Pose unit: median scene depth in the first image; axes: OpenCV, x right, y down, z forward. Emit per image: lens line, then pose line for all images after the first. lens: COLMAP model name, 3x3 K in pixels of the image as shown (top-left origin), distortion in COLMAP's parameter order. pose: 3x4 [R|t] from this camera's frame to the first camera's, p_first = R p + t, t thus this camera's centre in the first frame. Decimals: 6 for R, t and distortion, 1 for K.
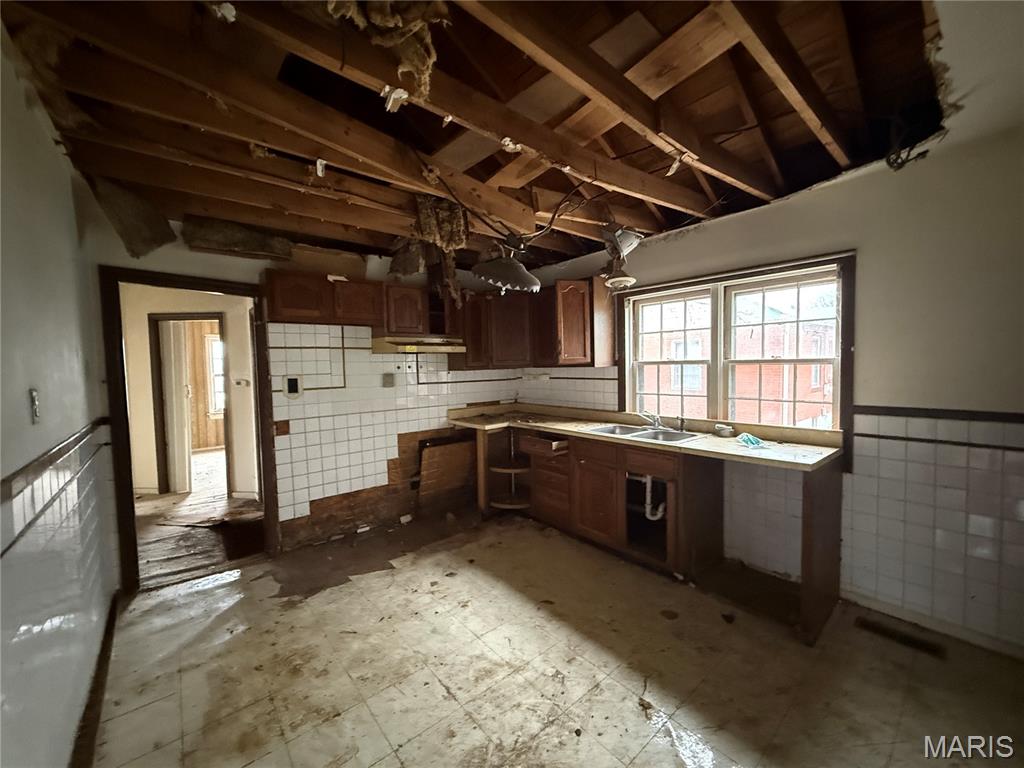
lens RADIAL K [[407.4, 0, 509.8], [0, 407.4, 384.2], [0, 0, 1]] dist [0.001584, 0.000044]
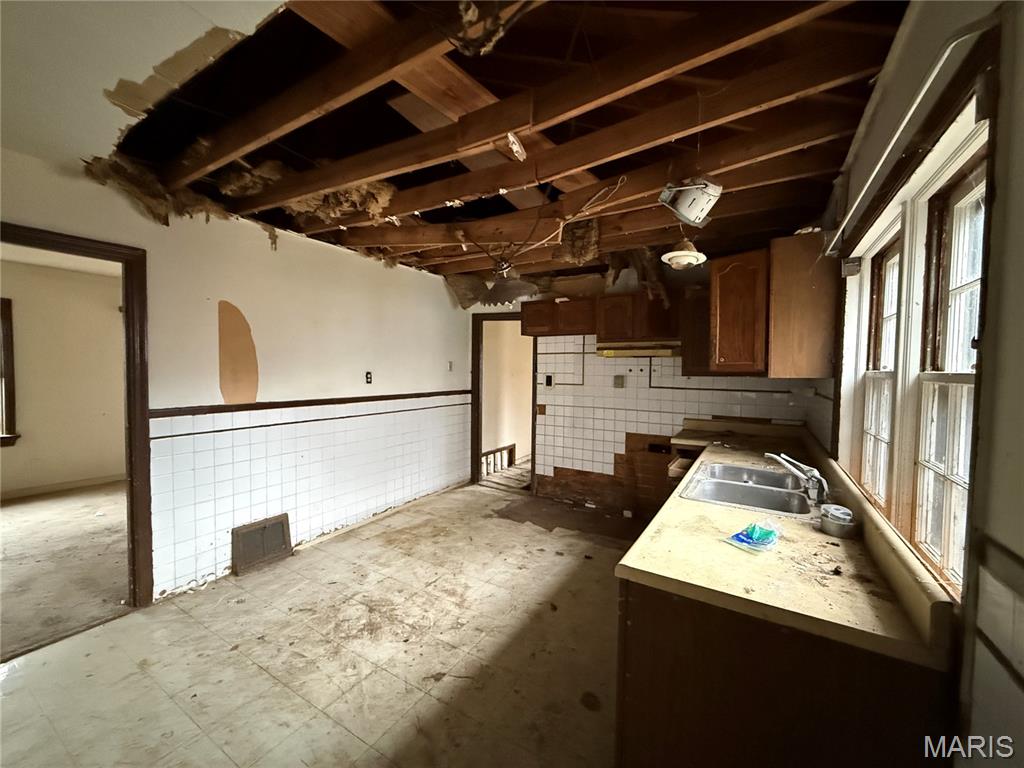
lens RADIAL K [[407.4, 0, 506.8], [0, 407.4, 384.0], [0, 0, 1]] dist [0.001584, 0.000044]
pose [[0.314428, 0.060101, -0.947377, 0.808277], [-0.062883, 0.997120, 0.042386, -0.038305], [0.947196, 0.046246, 0.317301, 0.457040]]
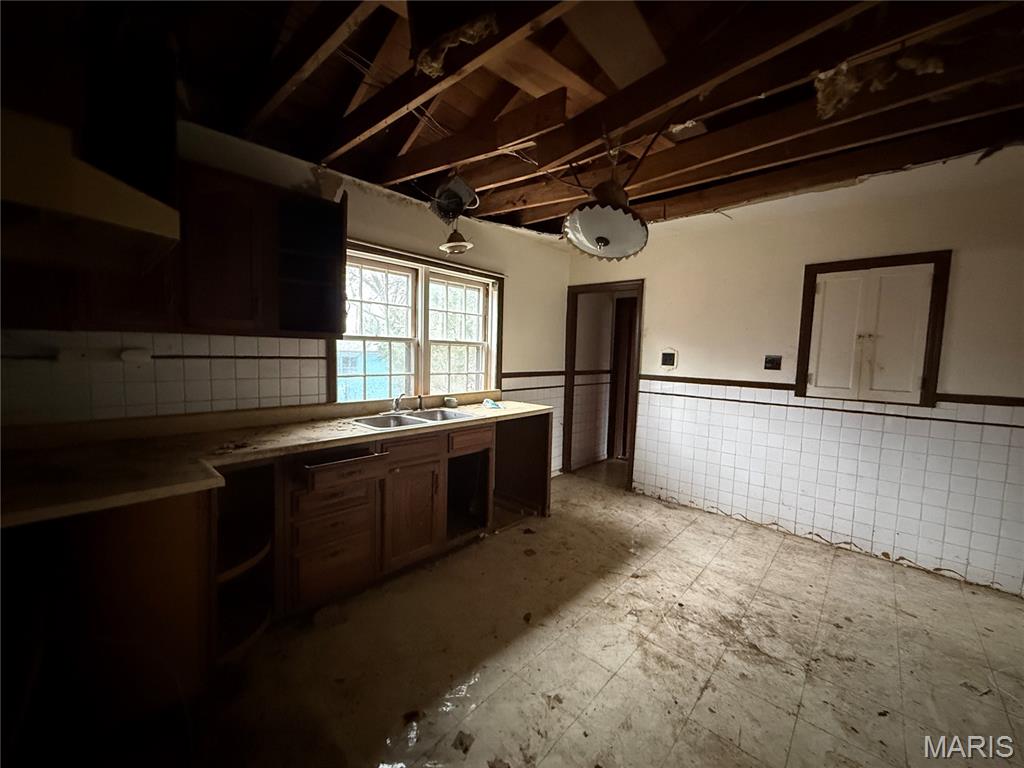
lens RADIAL K [[407.4, 0, 507.6], [0, 407.4, 385.1], [0, 0, 1]] dist [0.001584, 0.000044]
pose [[-0.132633, -0.067945, 0.988834, -0.592970], [0.021126, 0.997227, 0.071355, -0.011159], [-0.990940, 0.030355, -0.130830, 0.947487]]
